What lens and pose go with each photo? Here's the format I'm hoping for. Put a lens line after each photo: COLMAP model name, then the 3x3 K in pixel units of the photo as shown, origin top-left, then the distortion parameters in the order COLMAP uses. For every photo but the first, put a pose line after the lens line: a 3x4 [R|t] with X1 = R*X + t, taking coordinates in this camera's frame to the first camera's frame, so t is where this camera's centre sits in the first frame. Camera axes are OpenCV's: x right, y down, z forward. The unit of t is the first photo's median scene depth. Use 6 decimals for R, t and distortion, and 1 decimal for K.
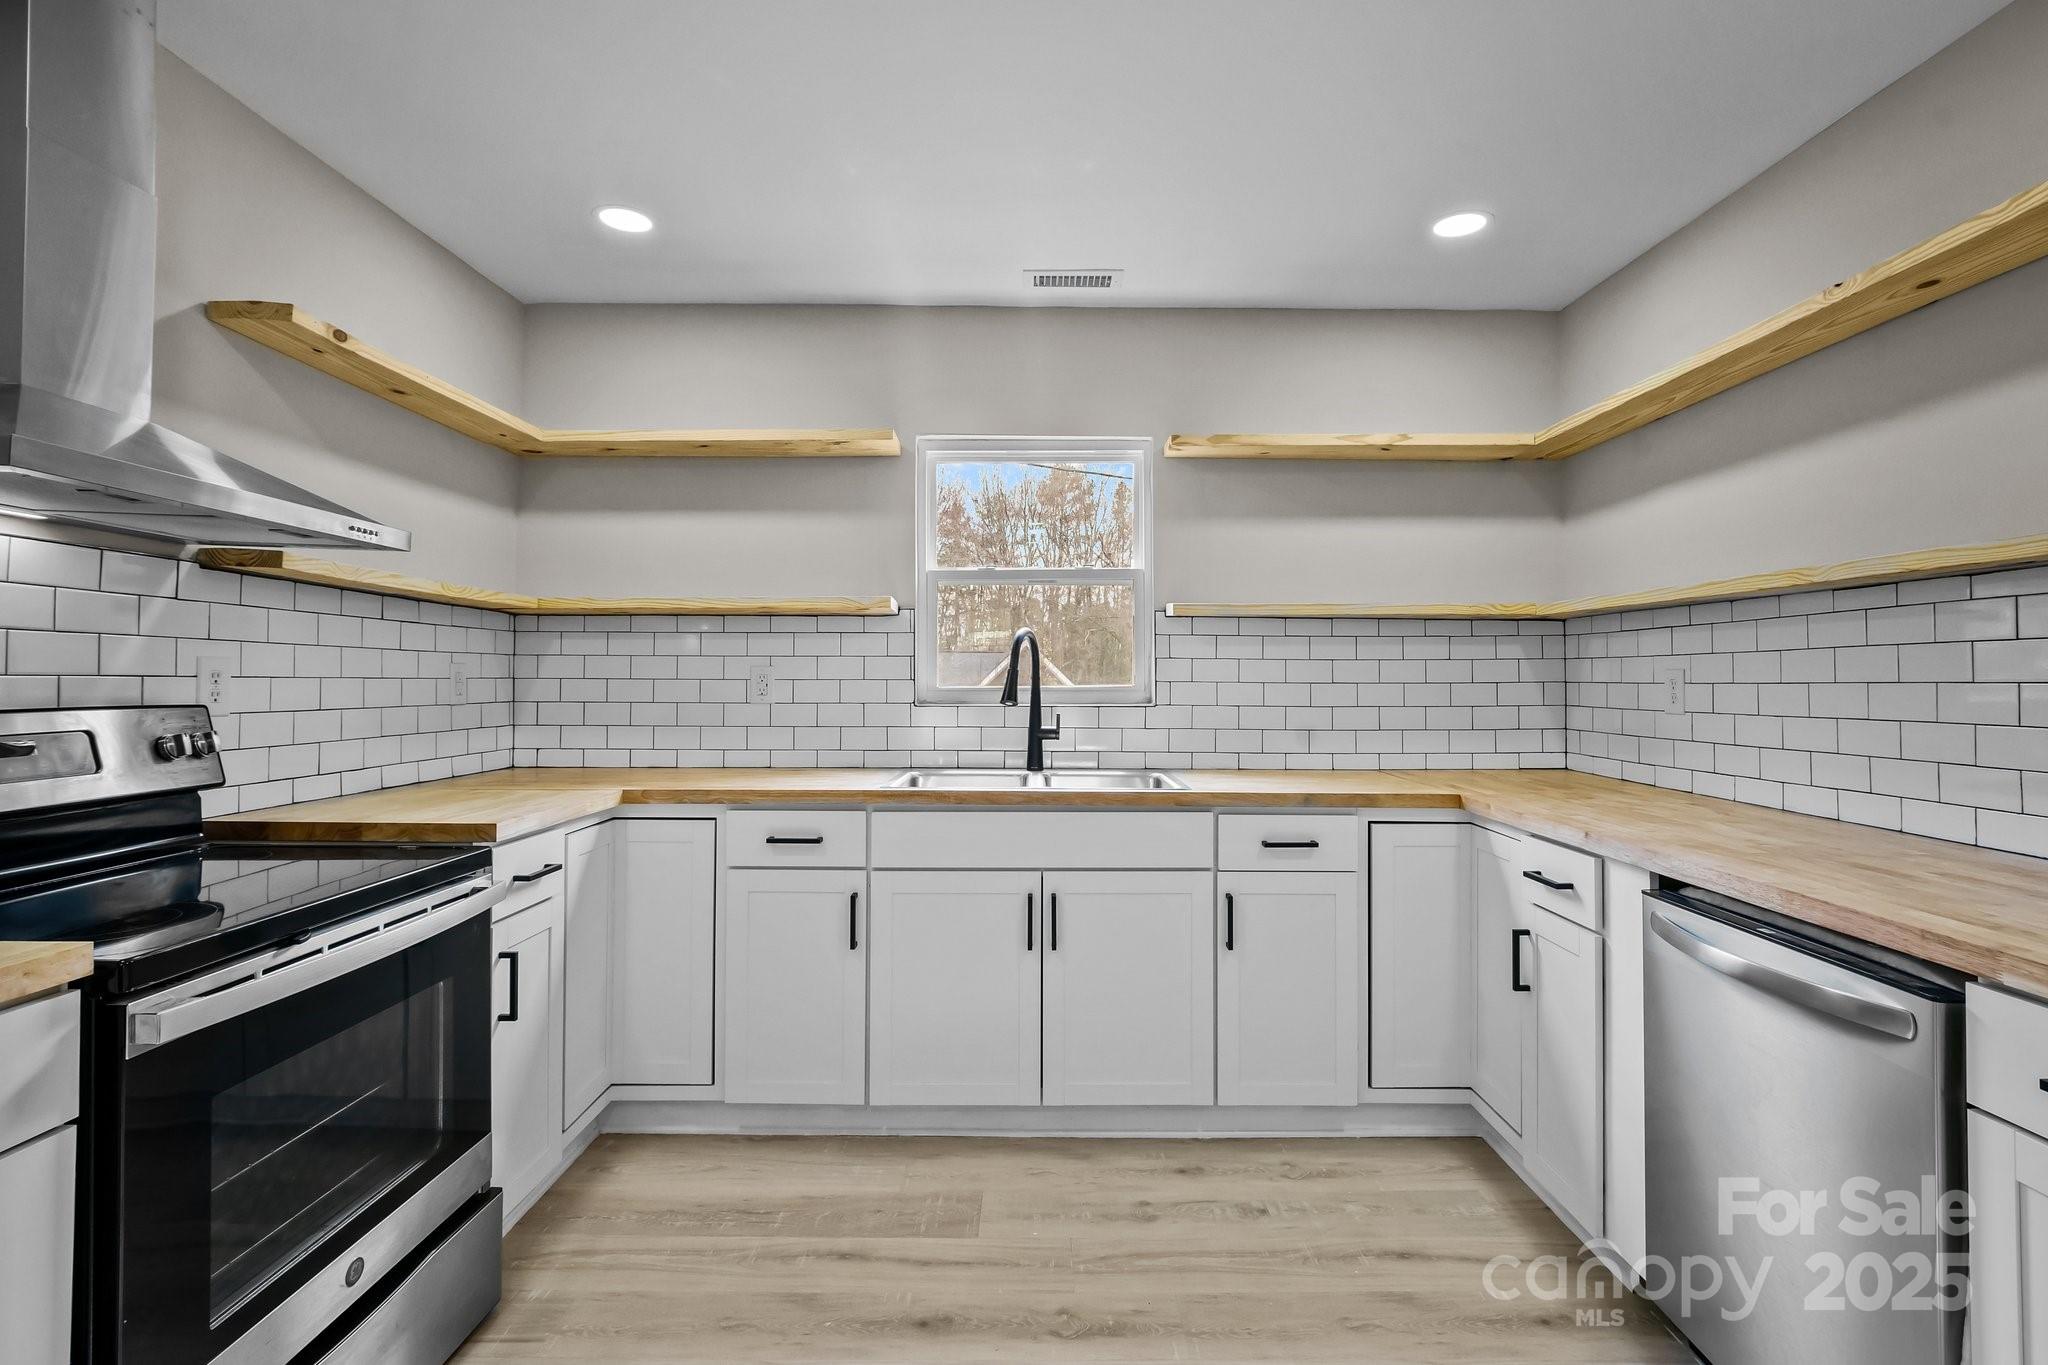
lens RADIAL K [[956.6, 0, 1024.7], [0, 956.6, 671.6], [0, 0, 1]] dist [-0.013378, 0.003389]
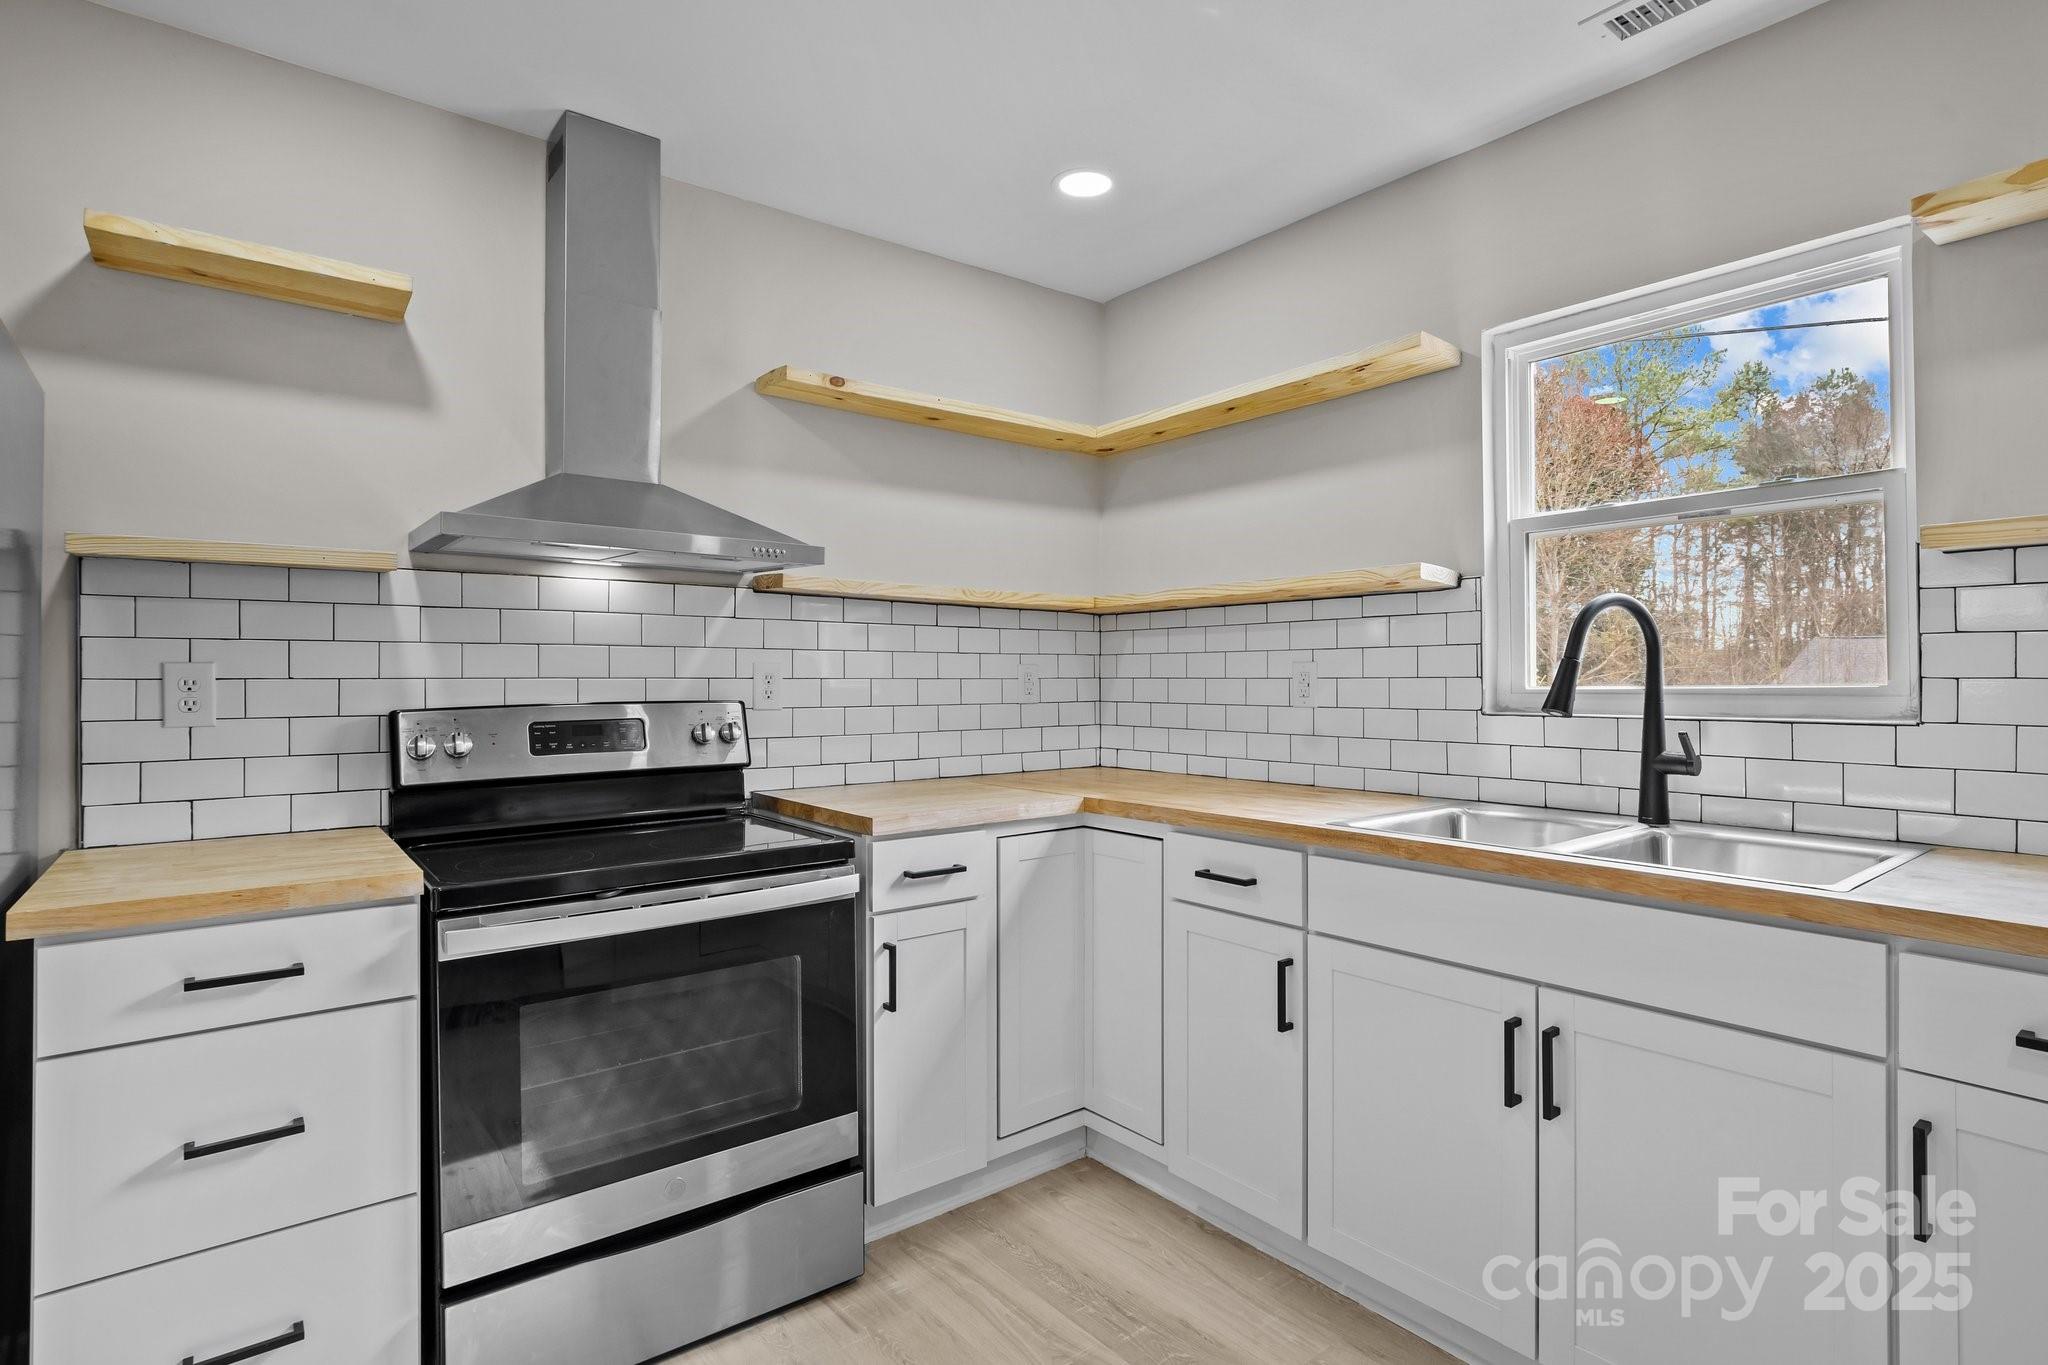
lens RADIAL K [[1019.1, 0, 1023.0], [0, 1019.1, 681.4], [0, 0, 1]] dist [-0.012120, 0.001586]
pose [[0.631093, -0.002796, -0.775702, 0.315403], [0.011377, 0.999919, 0.005651, 0.004434], [0.775624, -0.012391, 0.631074, 0.327623]]
